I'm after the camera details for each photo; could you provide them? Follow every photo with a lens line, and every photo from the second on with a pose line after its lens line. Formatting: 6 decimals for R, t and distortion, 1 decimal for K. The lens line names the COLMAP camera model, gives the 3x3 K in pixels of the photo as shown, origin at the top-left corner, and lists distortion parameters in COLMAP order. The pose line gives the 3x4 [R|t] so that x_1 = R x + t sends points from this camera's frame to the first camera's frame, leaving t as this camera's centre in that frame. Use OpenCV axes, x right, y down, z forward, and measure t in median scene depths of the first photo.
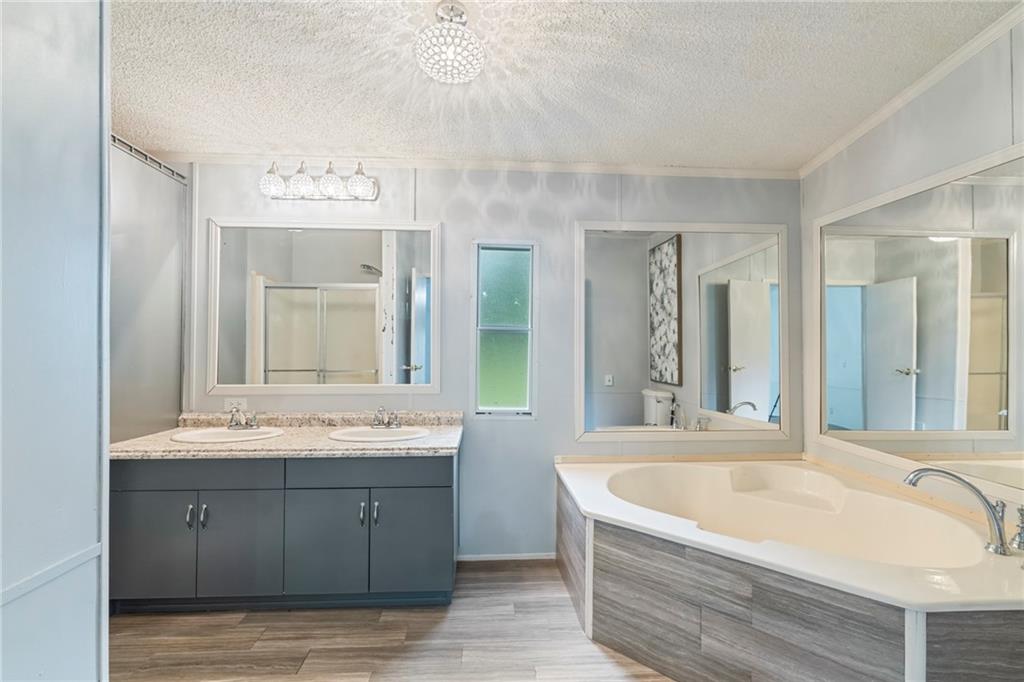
lens RADIAL K [[468.7, 0, 511.2], [0, 468.7, 347.7], [0, 0, 1]] dist [-0.000310, 0.000926]
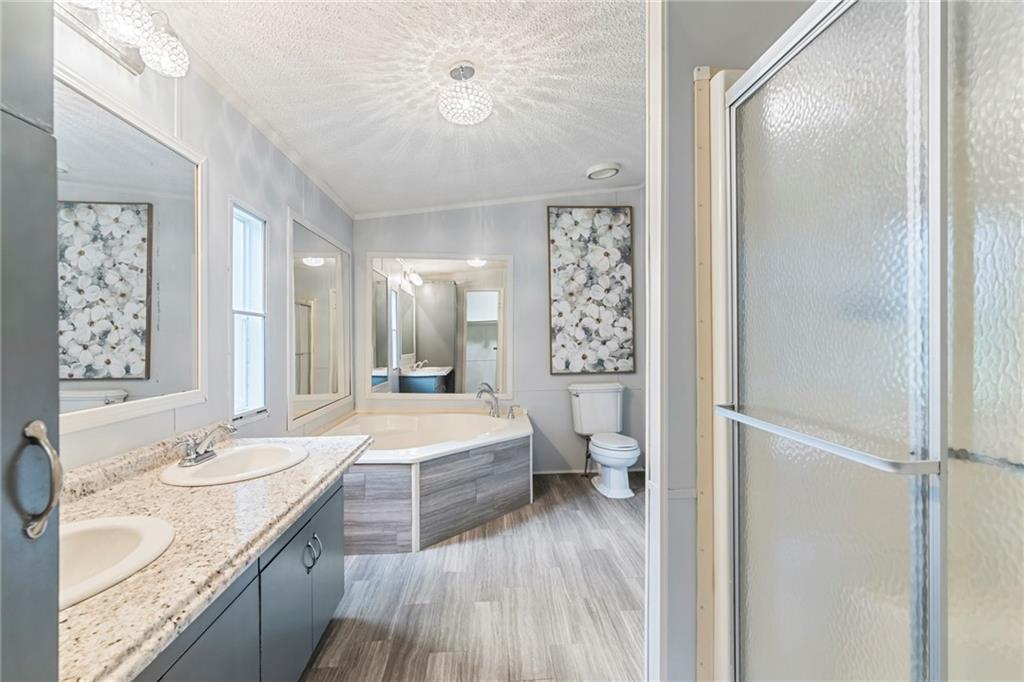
lens RADIAL K [[468.7, 0, 511.2], [0, 468.7, 347.7], [0, 0, 1]] dist [-0.000310, 0.000926]
pose [[-0.019324, -0.025254, 0.999494, -1.198438], [-0.002571, 0.999679, 0.025209, -0.004049], [-0.999810, -0.002082, -0.019383, 0.769308]]
